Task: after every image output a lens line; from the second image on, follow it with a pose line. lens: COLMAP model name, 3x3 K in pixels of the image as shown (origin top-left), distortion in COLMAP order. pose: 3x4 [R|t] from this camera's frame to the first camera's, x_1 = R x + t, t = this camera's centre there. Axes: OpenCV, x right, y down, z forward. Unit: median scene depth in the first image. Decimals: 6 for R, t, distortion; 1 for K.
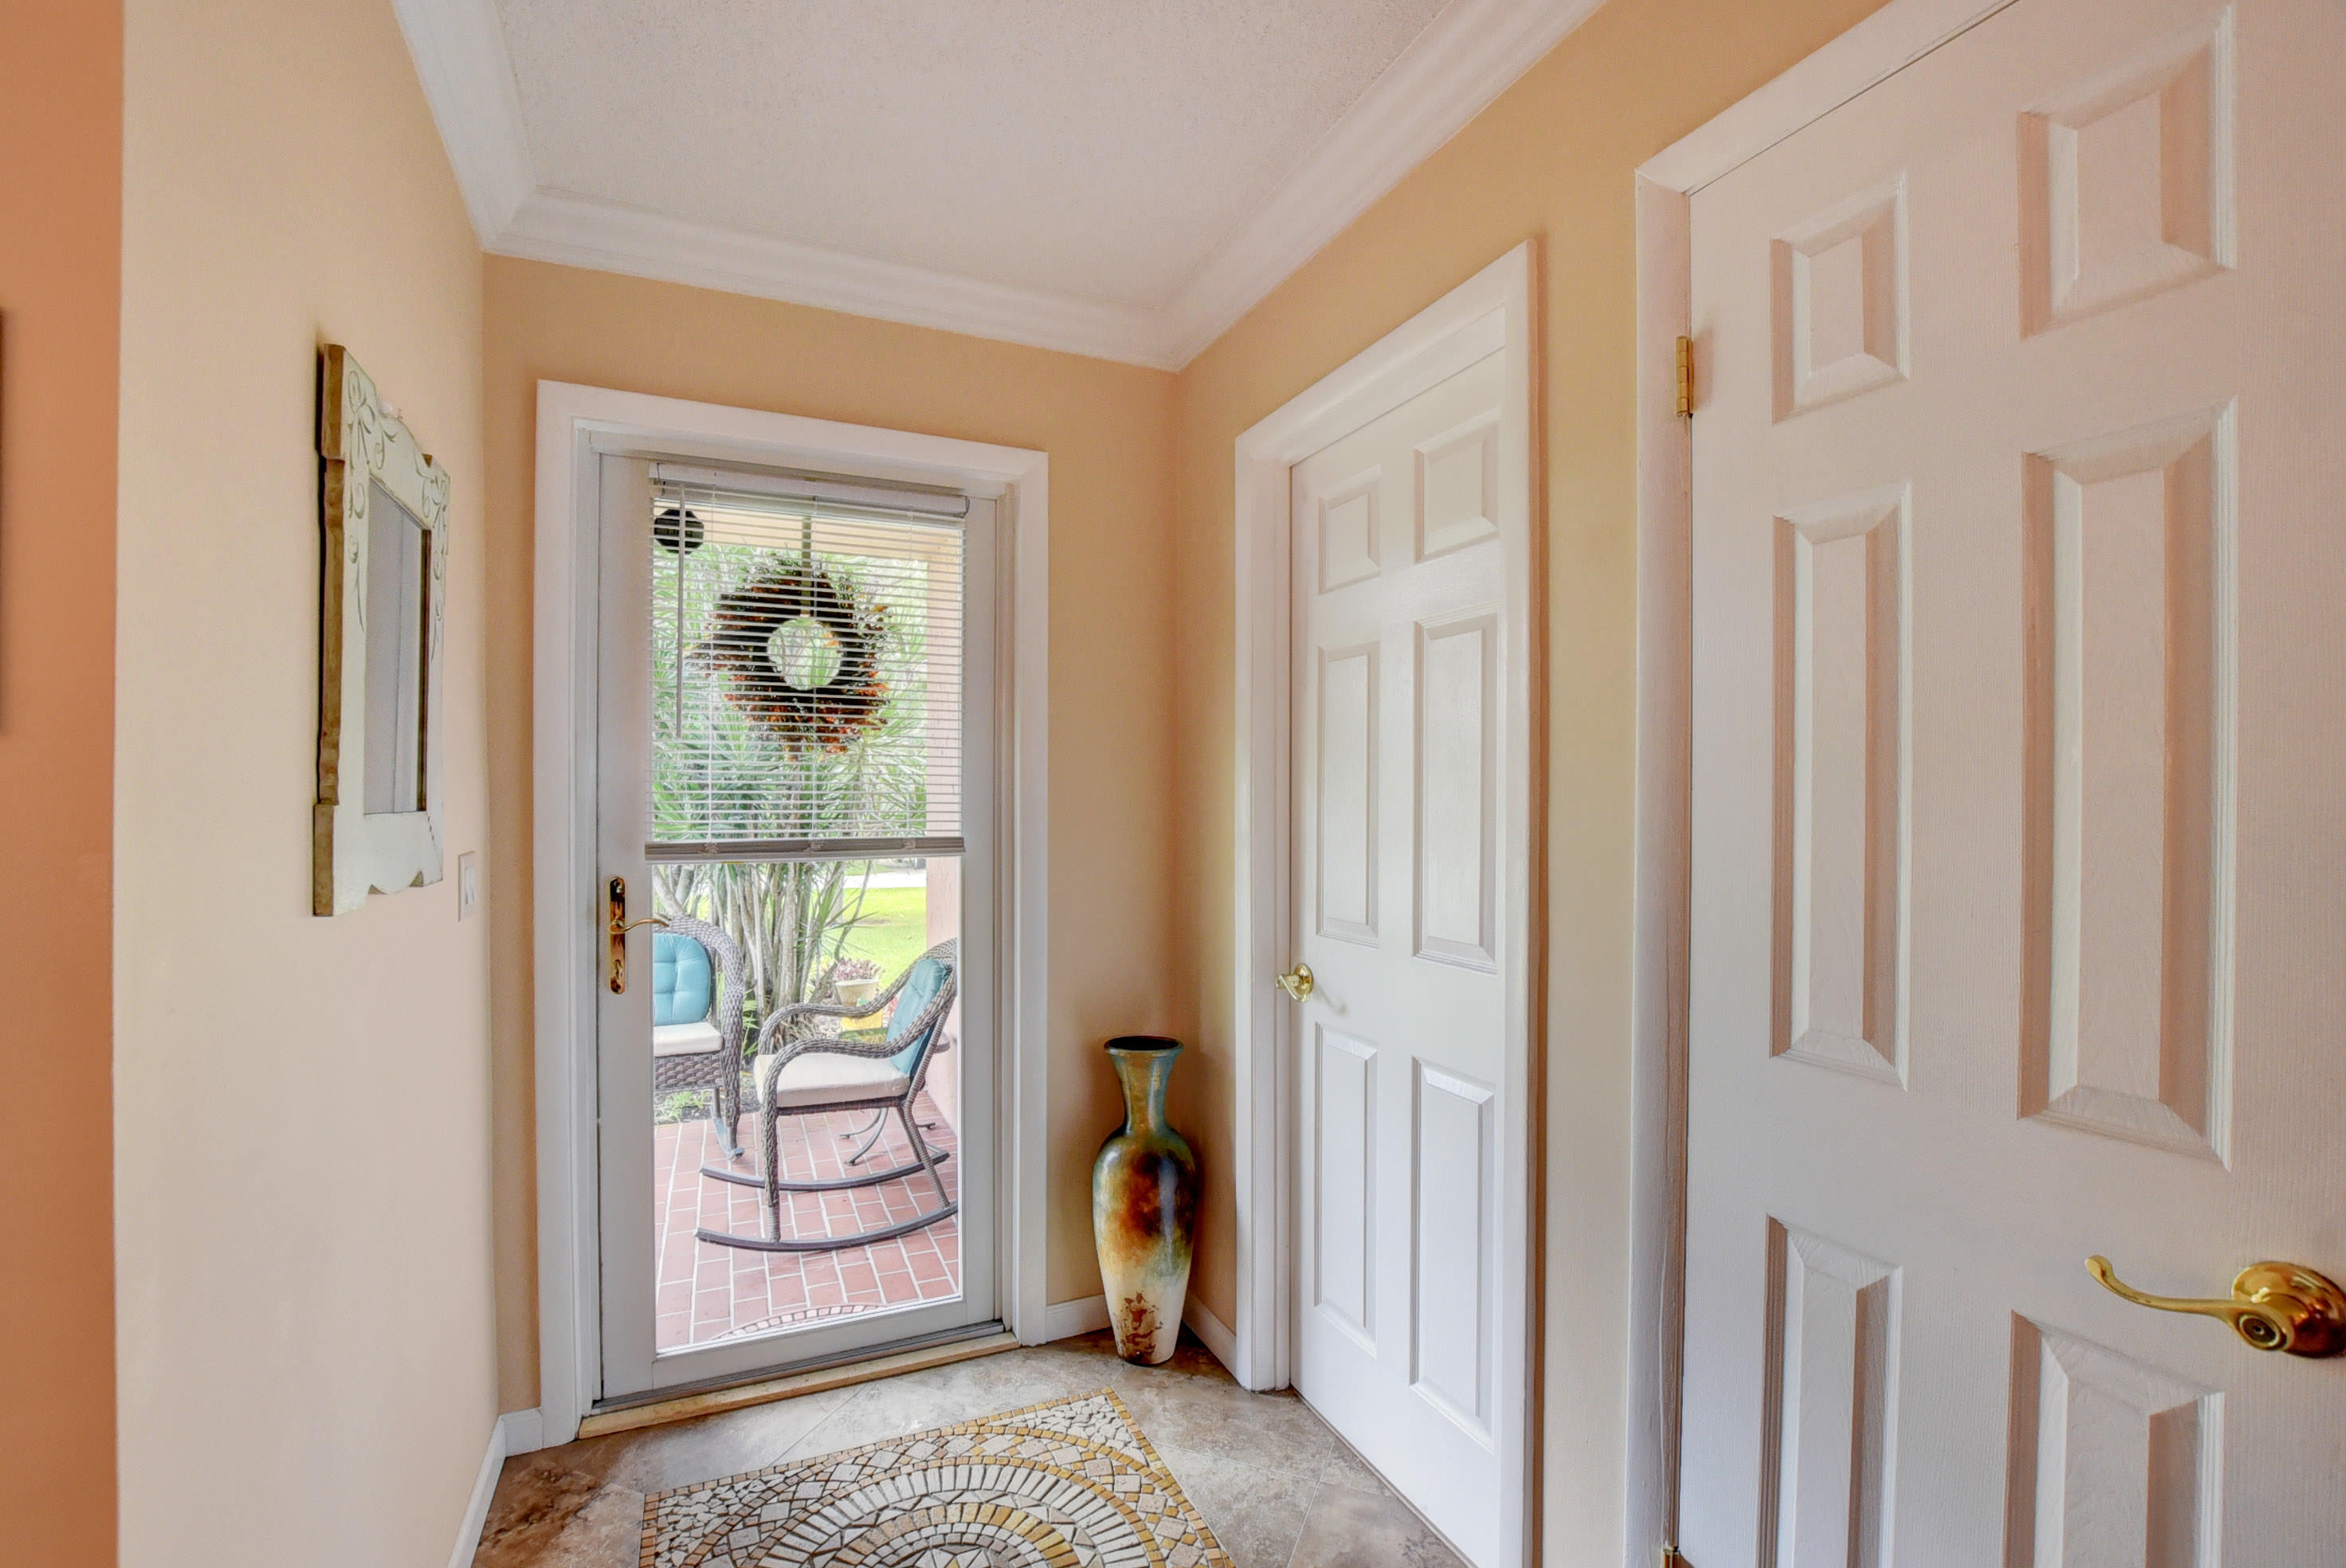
lens RADIAL K [[1036.0, 0, 1149.8], [0, 1036.0, 801.7], [0, 0, 1]] dist [-0.034131, 0.005617]
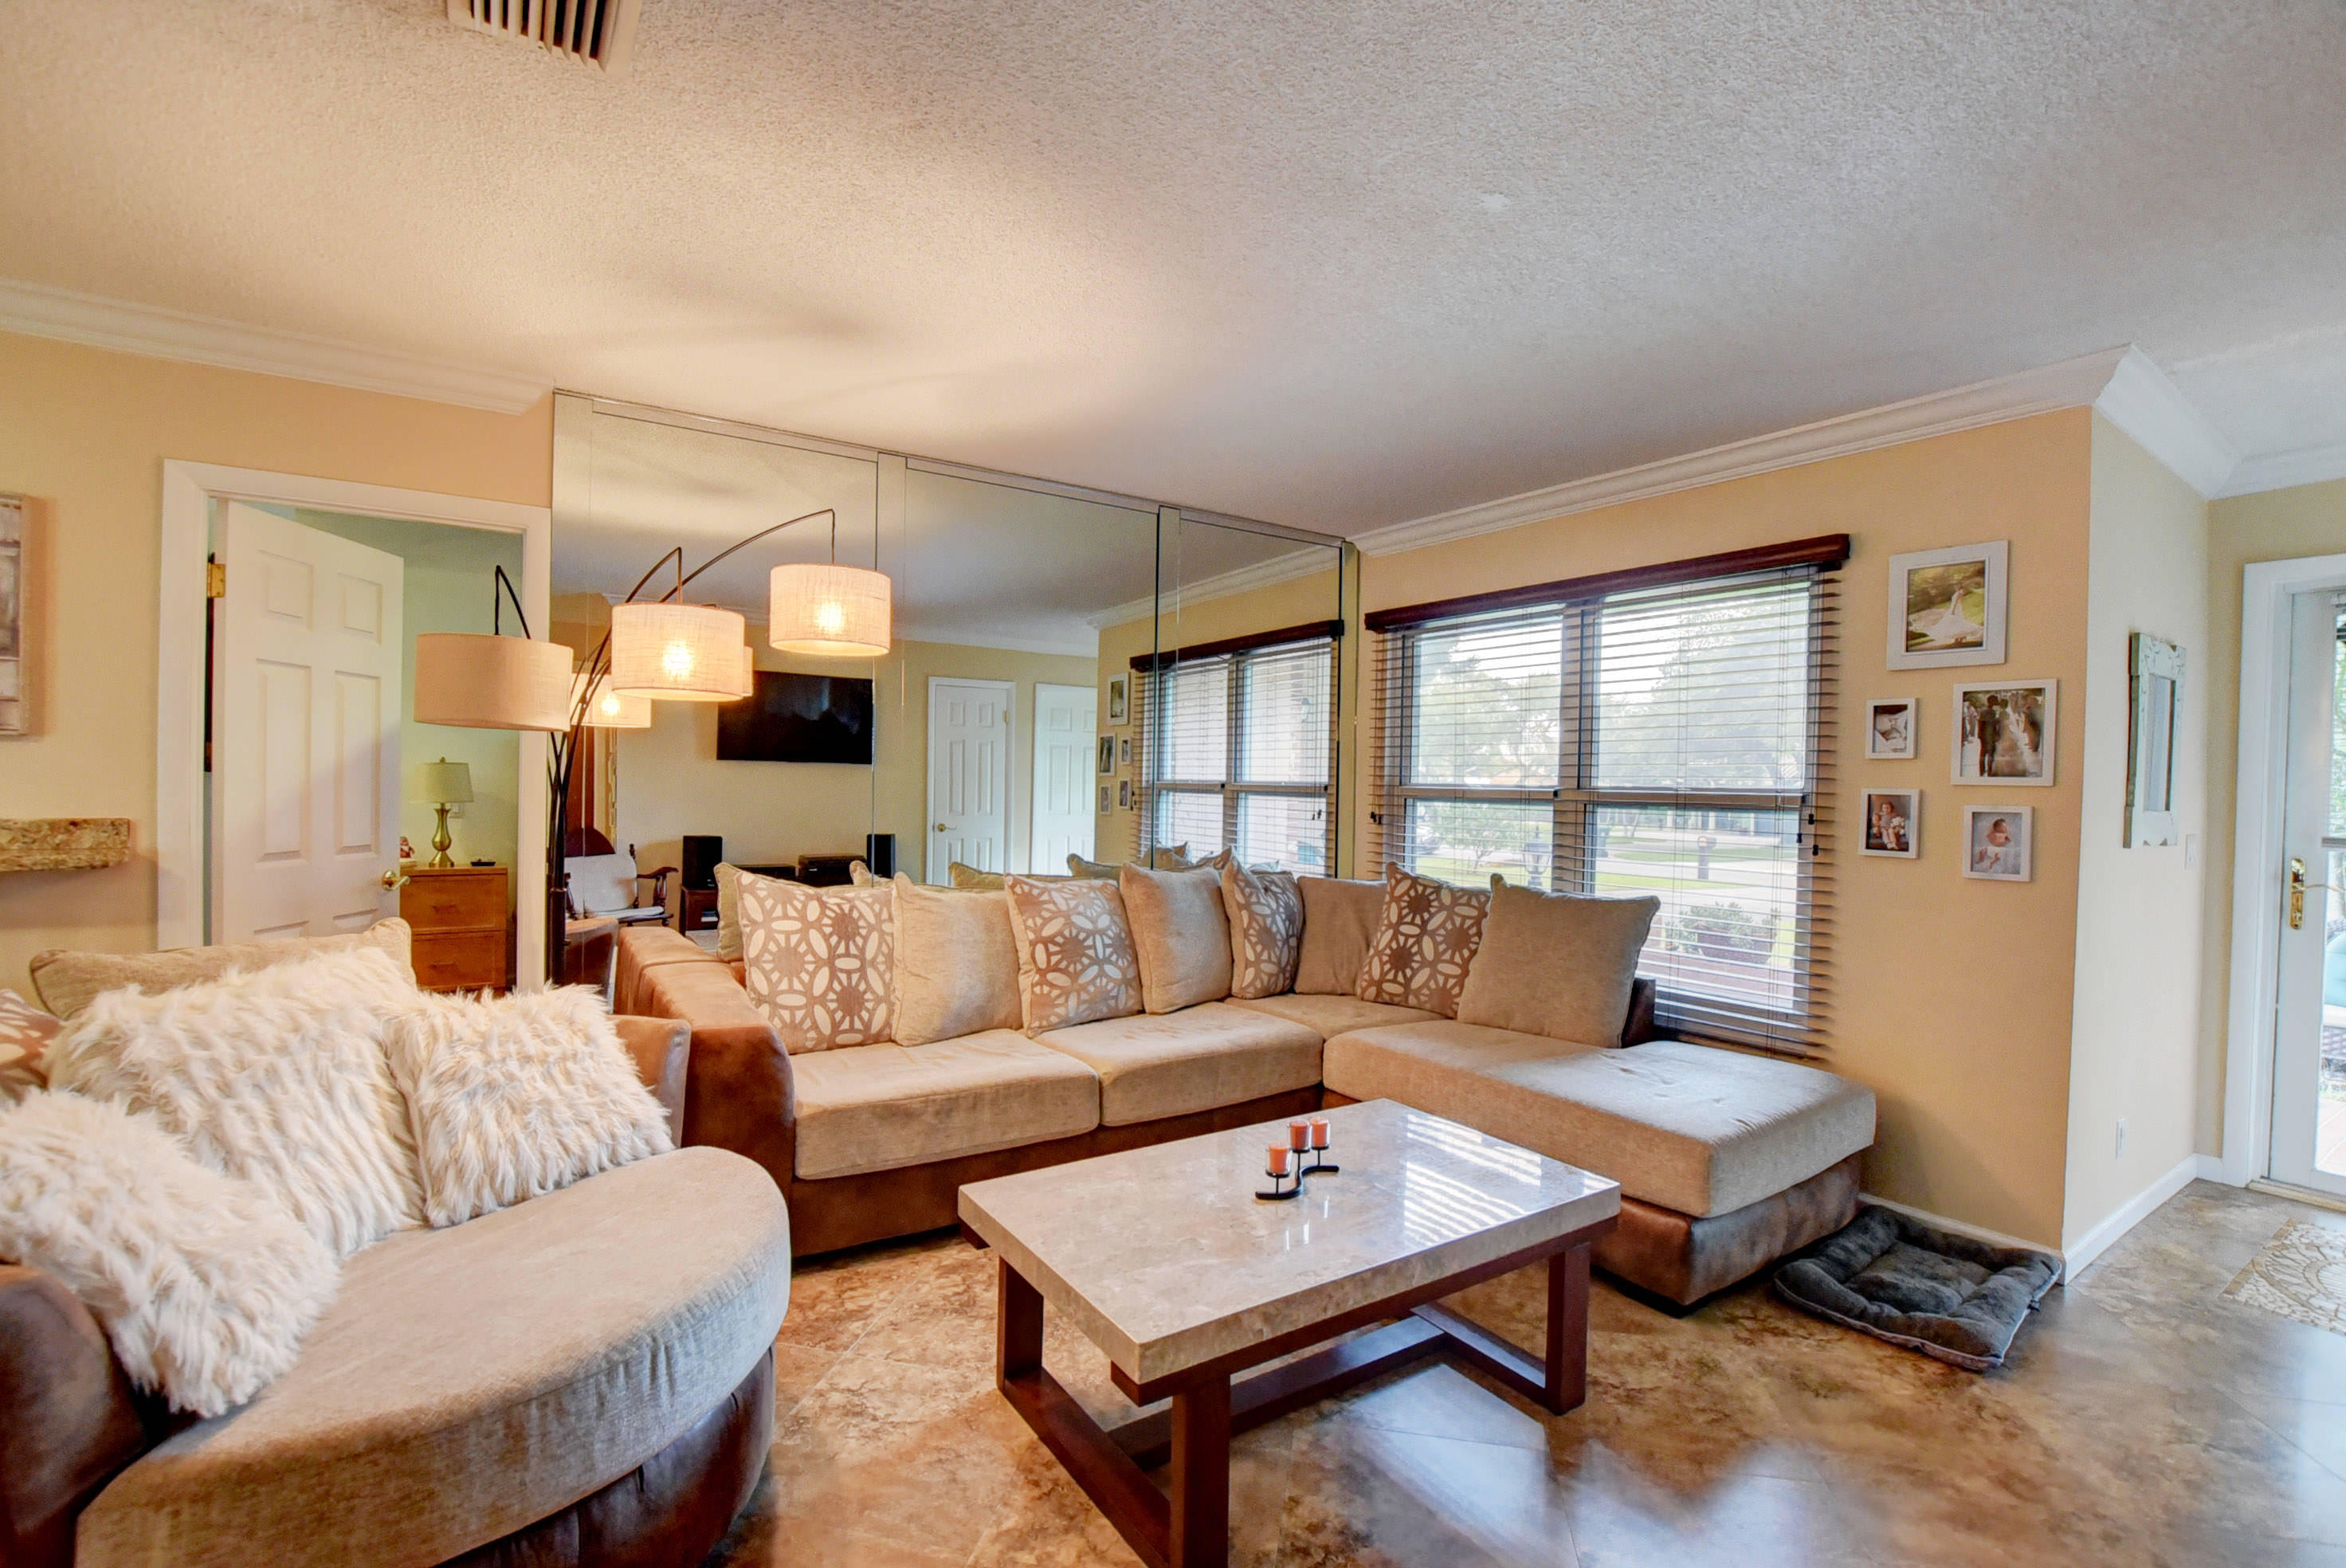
lens RADIAL K [[1036.0, 0, 1168.7], [0, 1036.0, 796.0], [0, 0, 1]] dist [-0.034131, 0.005617]
pose [[0.183706, 0.014328, -0.982877, 0.630967], [-0.024276, 0.999655, 0.010035, 0.004226], [0.982681, 0.022017, 0.183991, -0.935244]]
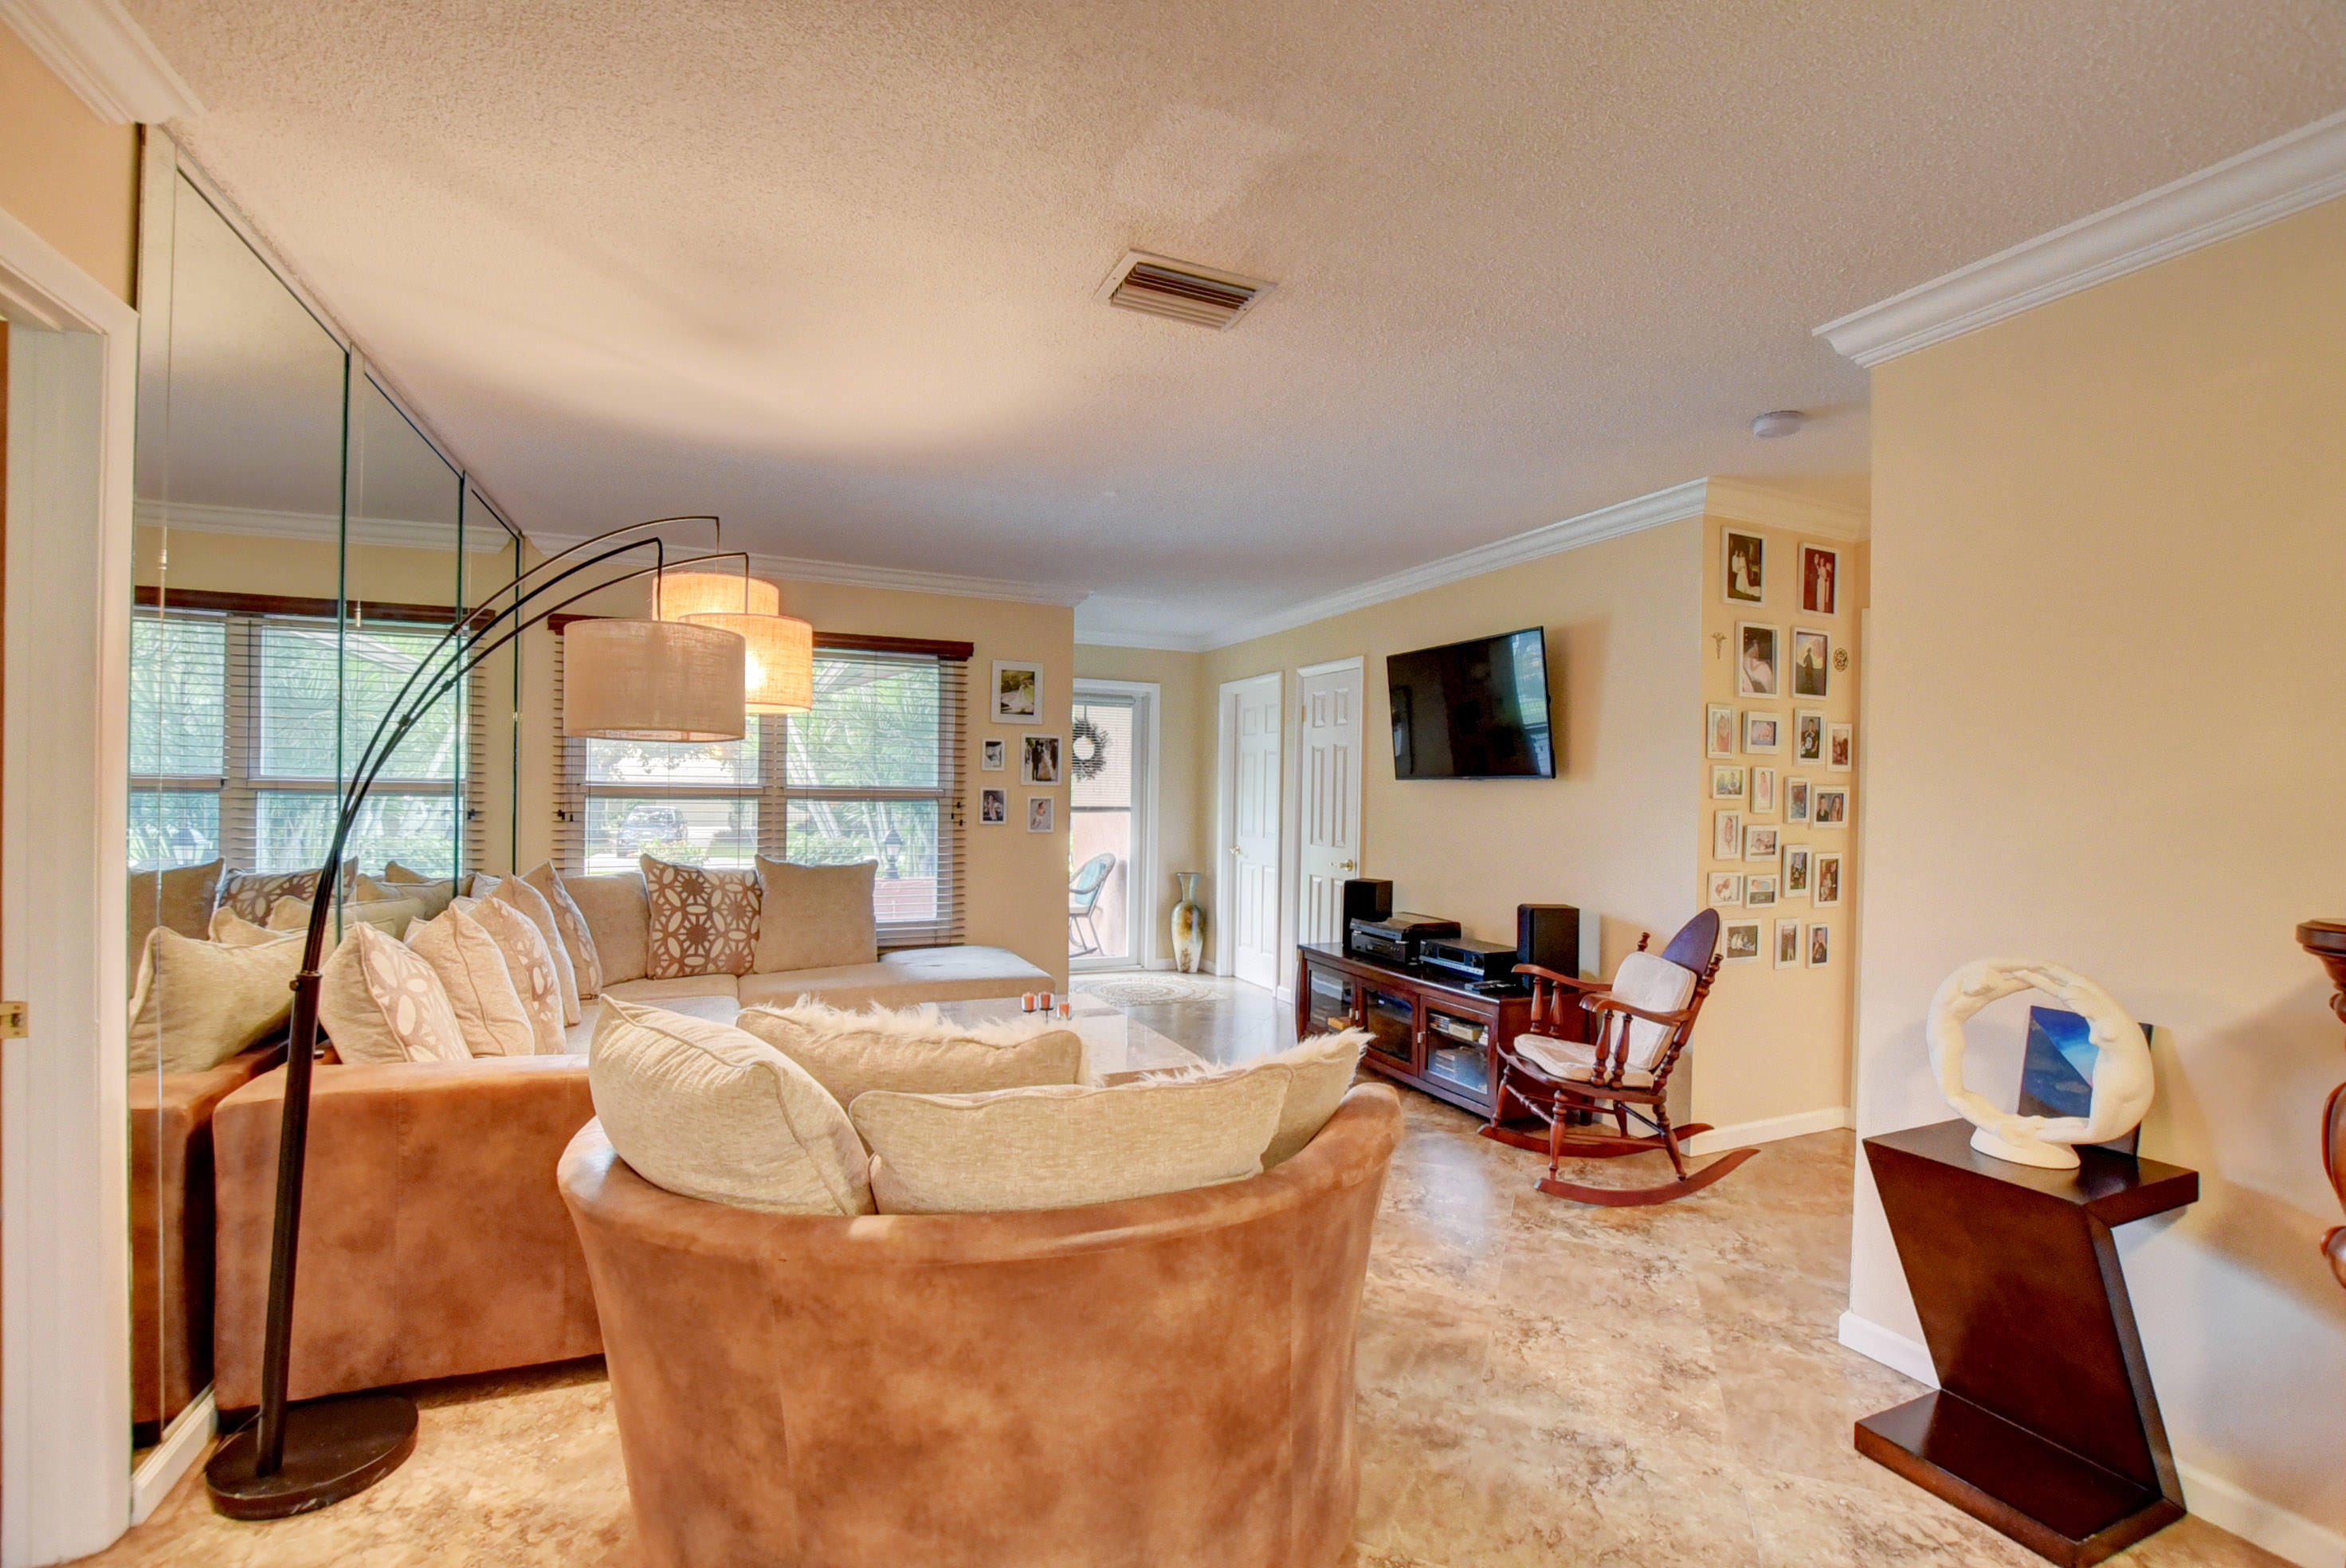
lens RADIAL K [[1036.0, 0, 1165.1], [0, 1036.0, 796.6], [0, 0, 1]] dist [-0.034131, 0.005617]
pose [[0.999877, 0.014097, -0.006815, -0.059886], [-0.014098, 0.999901, -0.000047, 0.002321], [0.006814, 0.000143, 0.999977, -2.206578]]
